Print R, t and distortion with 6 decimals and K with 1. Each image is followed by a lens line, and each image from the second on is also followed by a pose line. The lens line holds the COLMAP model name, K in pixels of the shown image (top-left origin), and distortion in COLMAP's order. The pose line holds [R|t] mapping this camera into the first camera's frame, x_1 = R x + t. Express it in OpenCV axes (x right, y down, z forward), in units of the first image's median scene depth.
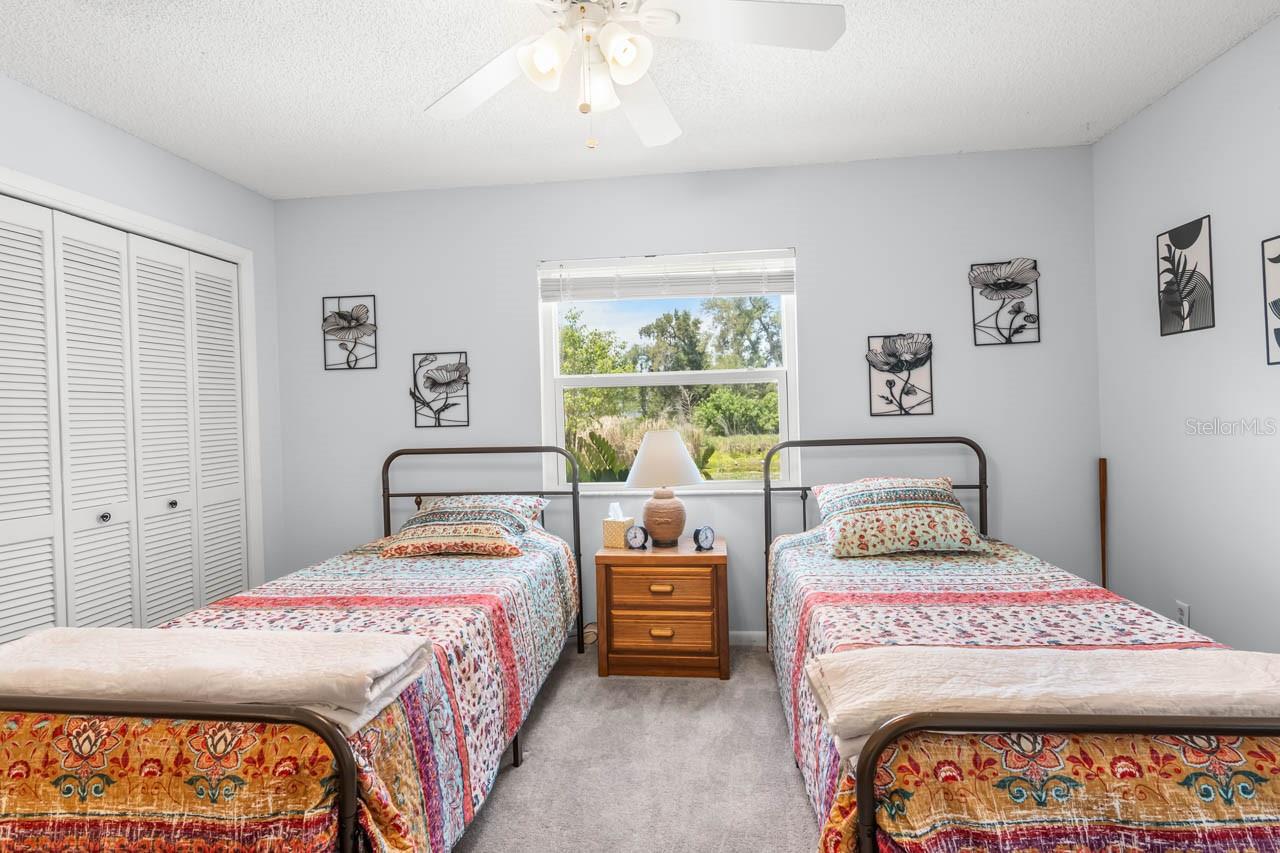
lens RADIAL K [[585.7, 0, 644.6], [0, 585.7, 409.9], [0, 0, 1]] dist [0.000592, 0.000105]
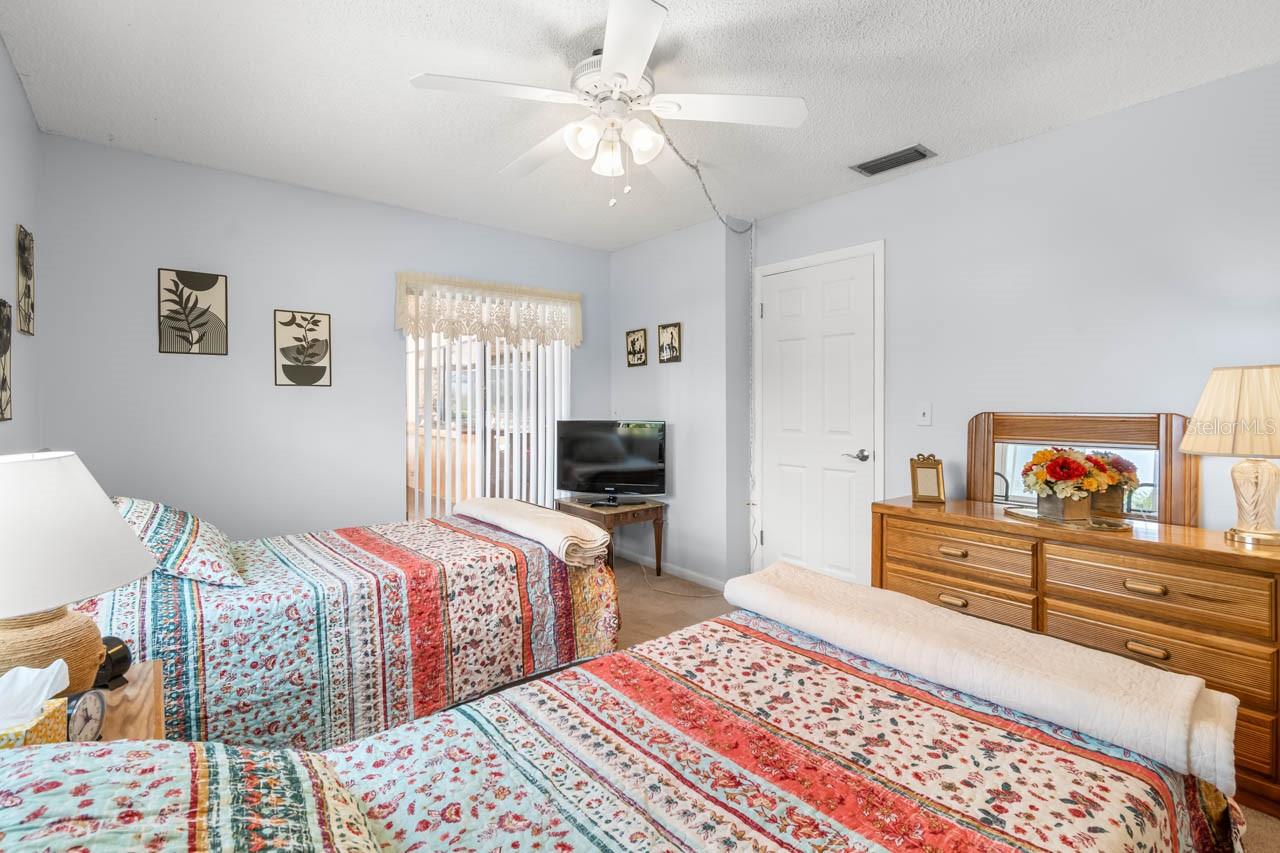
lens RADIAL K [[580.7, 0, 639.0], [0, 580.7, 414.2], [0, 0, 1]] dist [0.000948, 0.000337]
pose [[-0.716000, 0.011343, 0.698008, -0.679068], [0.020558, 0.999777, 0.004841, 0.014163], [-0.697797, 0.017816, -0.716074, 1.232696]]
